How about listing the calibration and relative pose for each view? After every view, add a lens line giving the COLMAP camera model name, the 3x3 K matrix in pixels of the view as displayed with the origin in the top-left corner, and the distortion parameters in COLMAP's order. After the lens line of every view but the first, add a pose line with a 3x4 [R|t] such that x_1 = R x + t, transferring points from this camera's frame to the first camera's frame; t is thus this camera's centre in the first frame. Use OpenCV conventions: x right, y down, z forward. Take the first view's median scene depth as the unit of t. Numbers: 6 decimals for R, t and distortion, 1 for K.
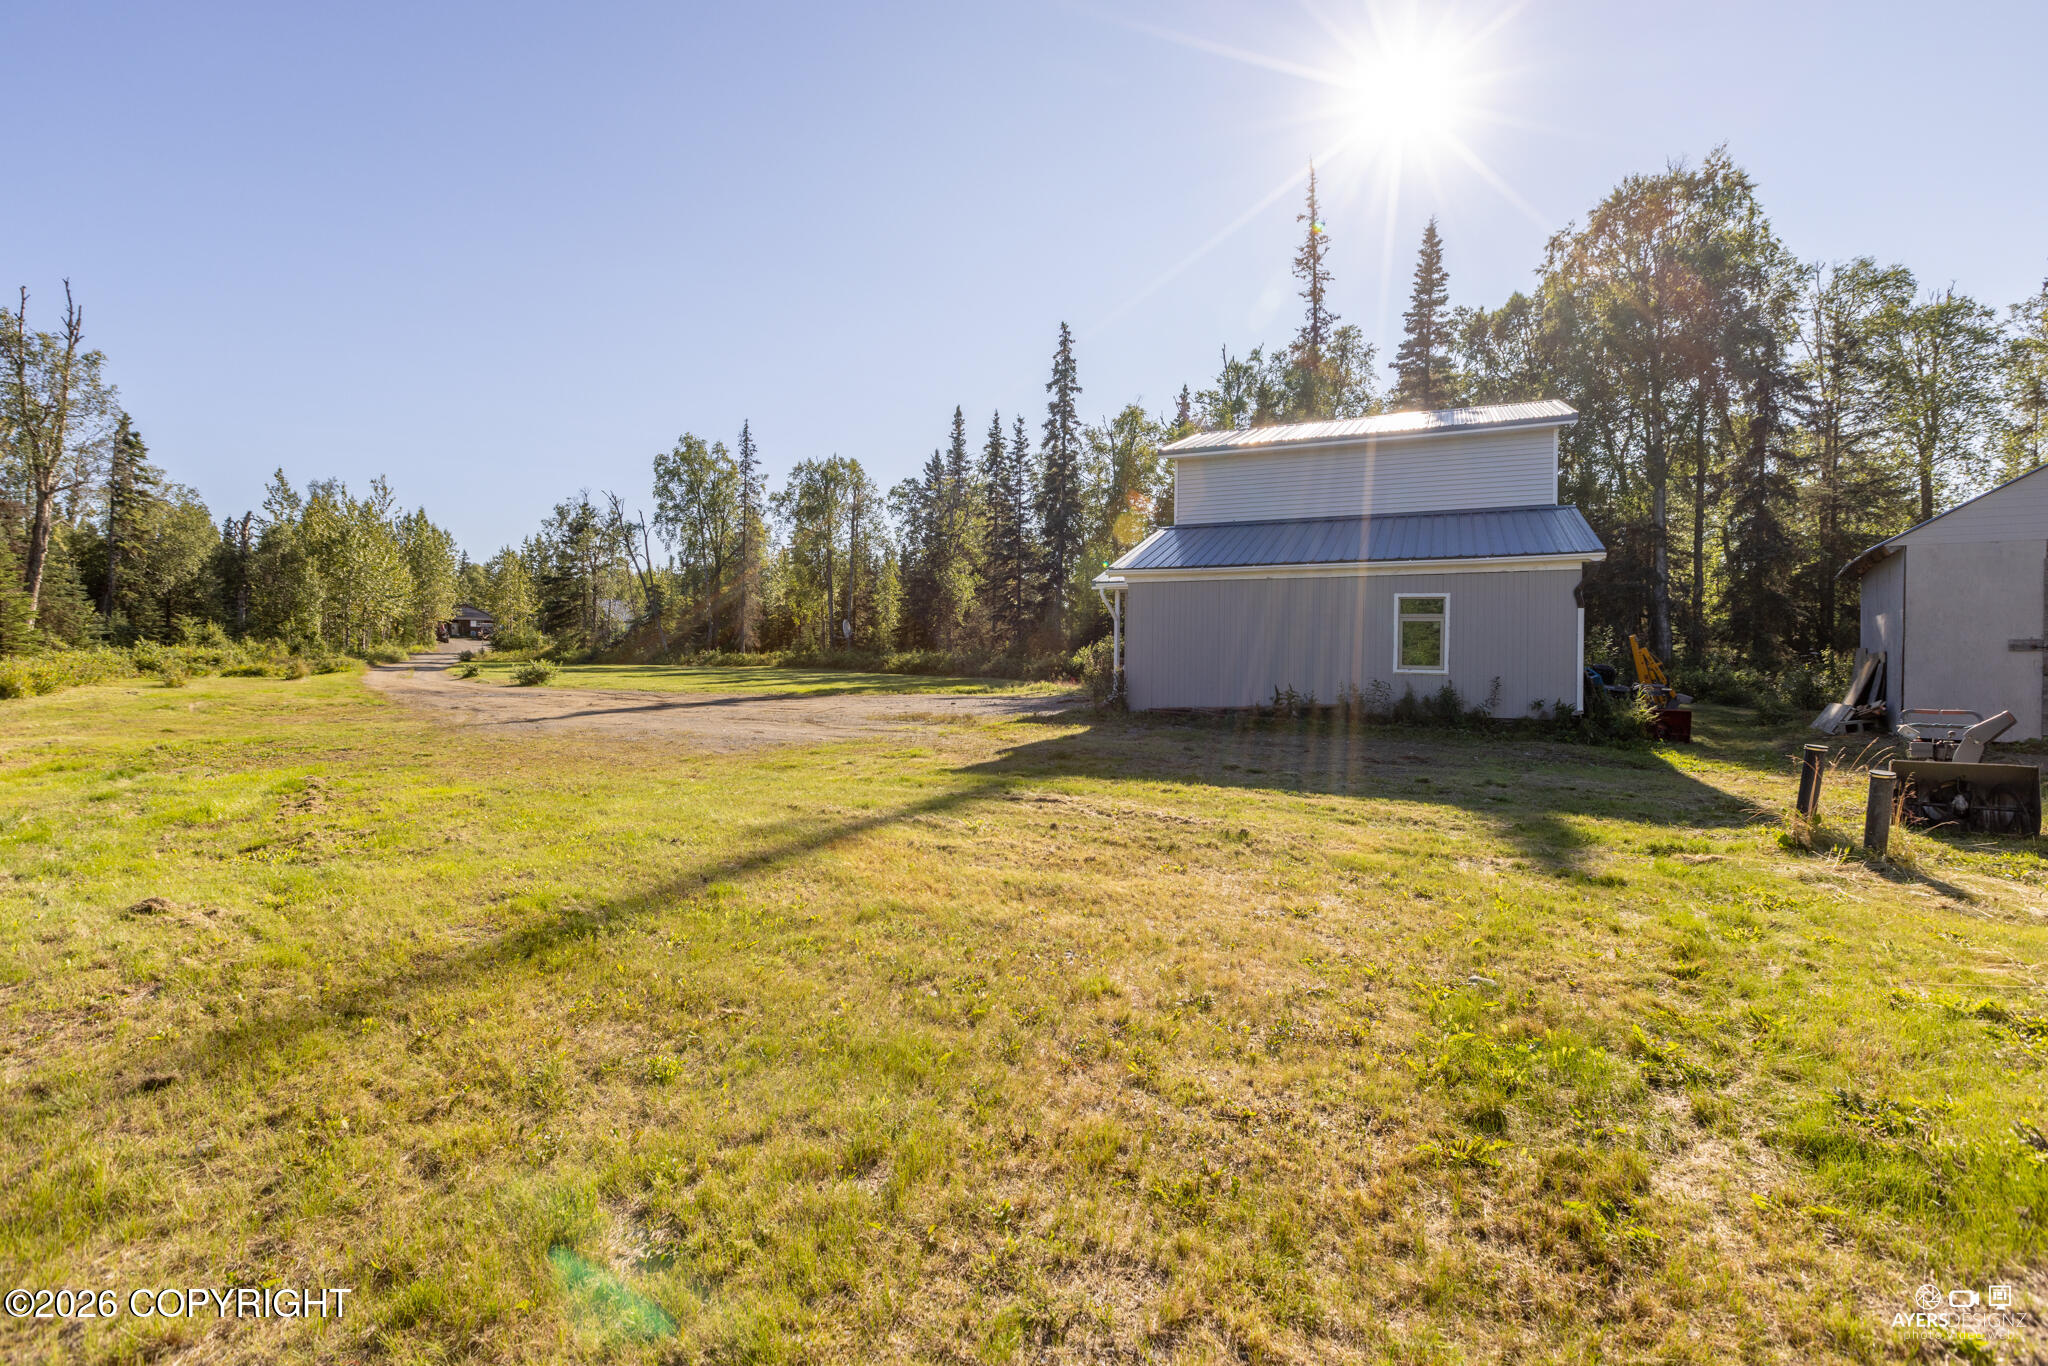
lens RADIAL K [[941.3, 0, 1031.4], [0, 941.3, 666.7], [0, 0, 1]] dist [0.002609, 0.000114]
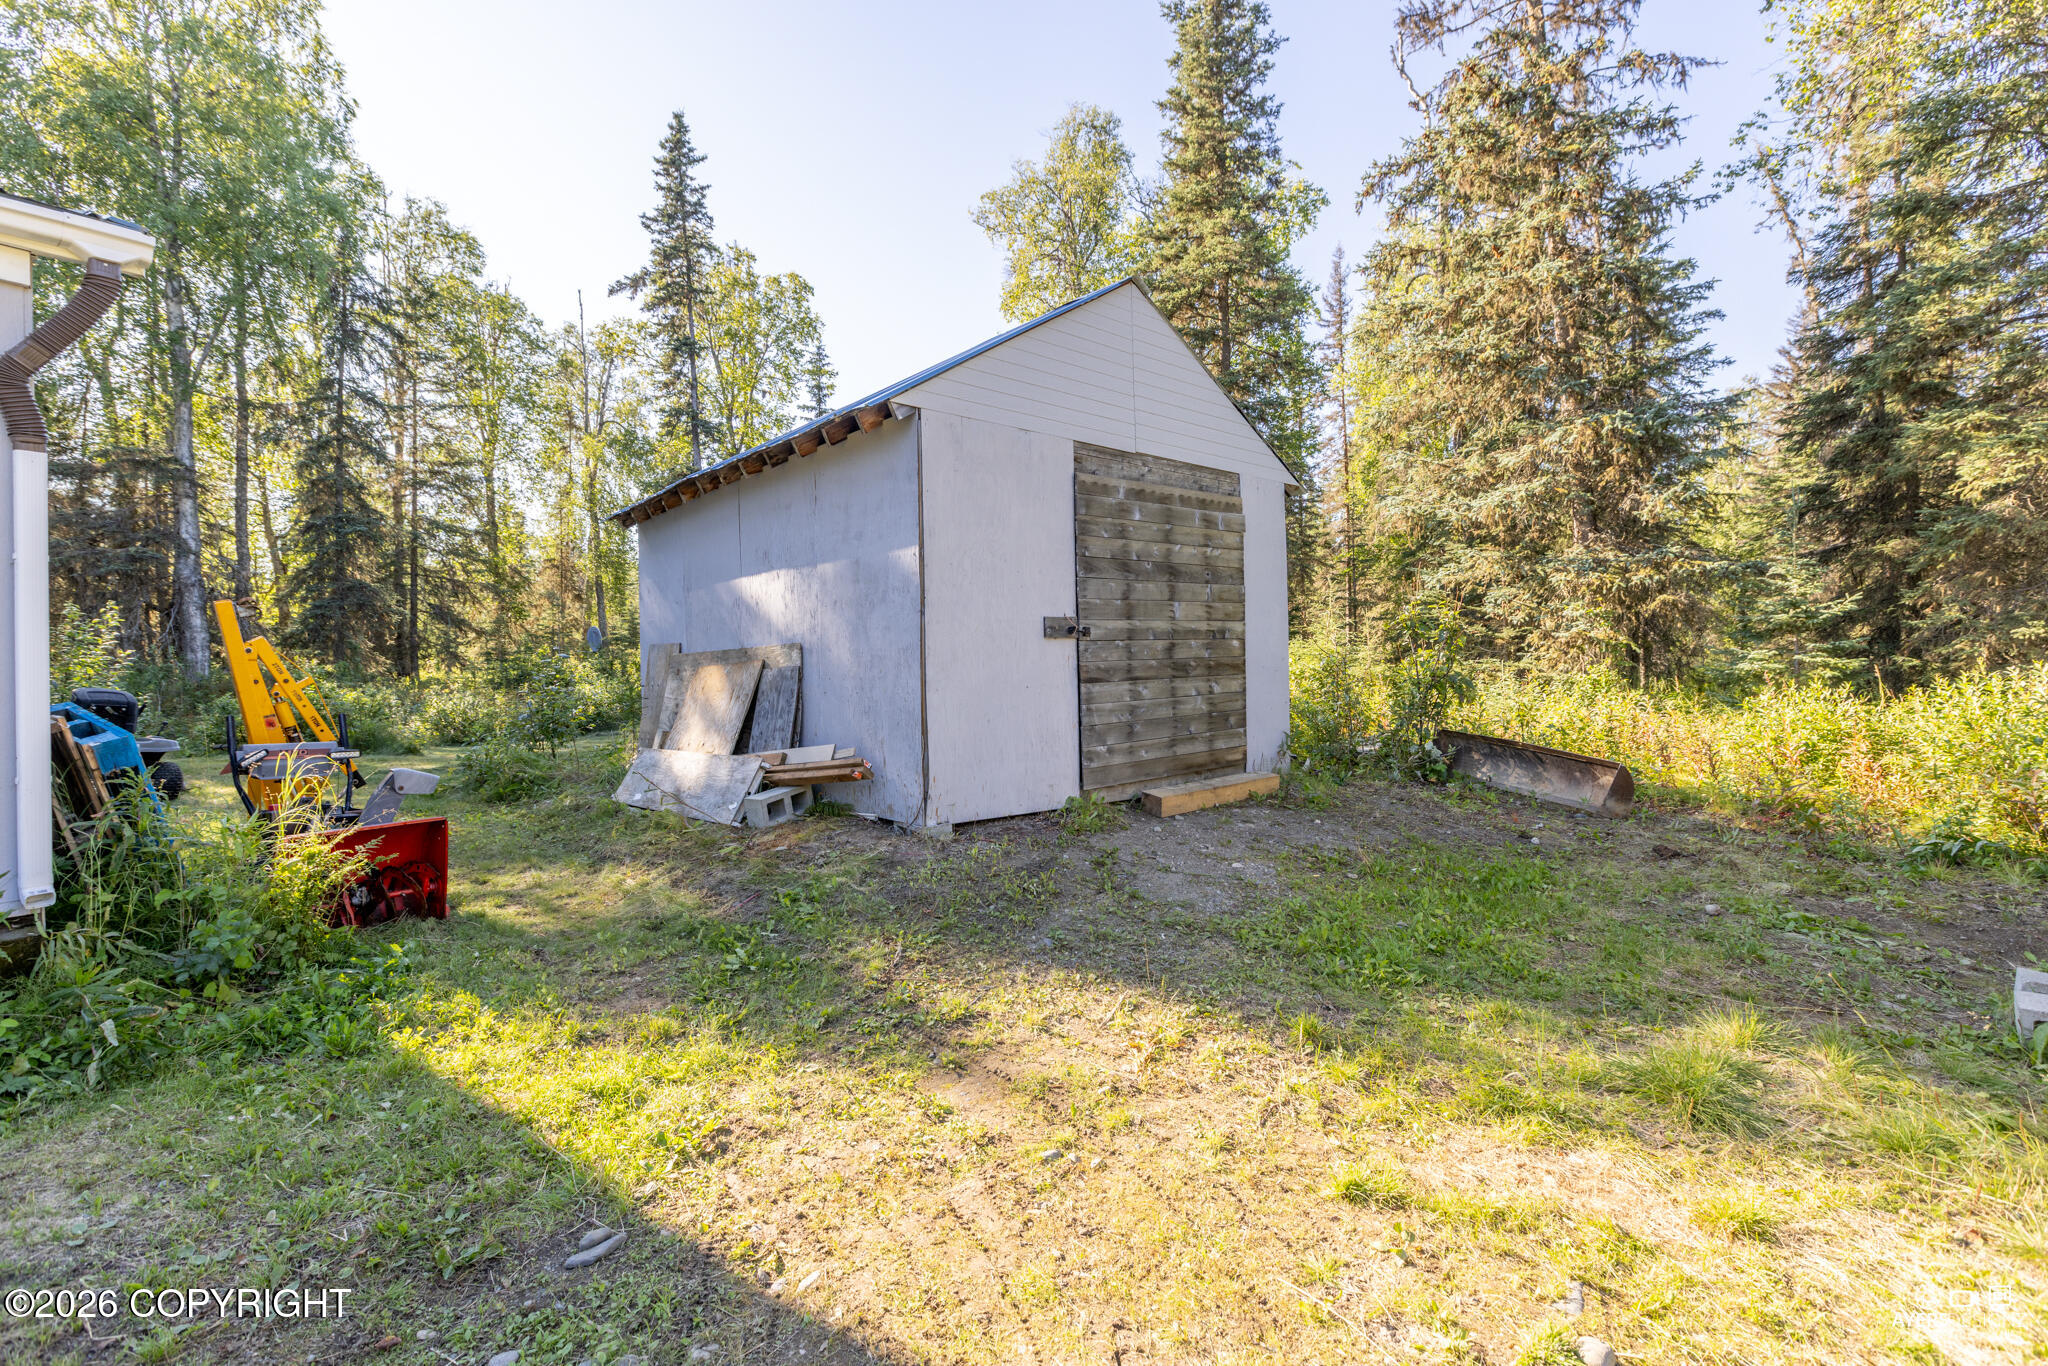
lens RADIAL K [[941.3, 0, 1033.9], [0, 941.3, 660.7], [0, 0, 1]] dist [0.002609, 0.000114]
pose [[0.225706, -0.004153, 0.974187, 0.257128], [0.028062, 0.999604, -0.002240, -0.001424], [-0.973791, 0.027843, 0.225733, 0.441352]]
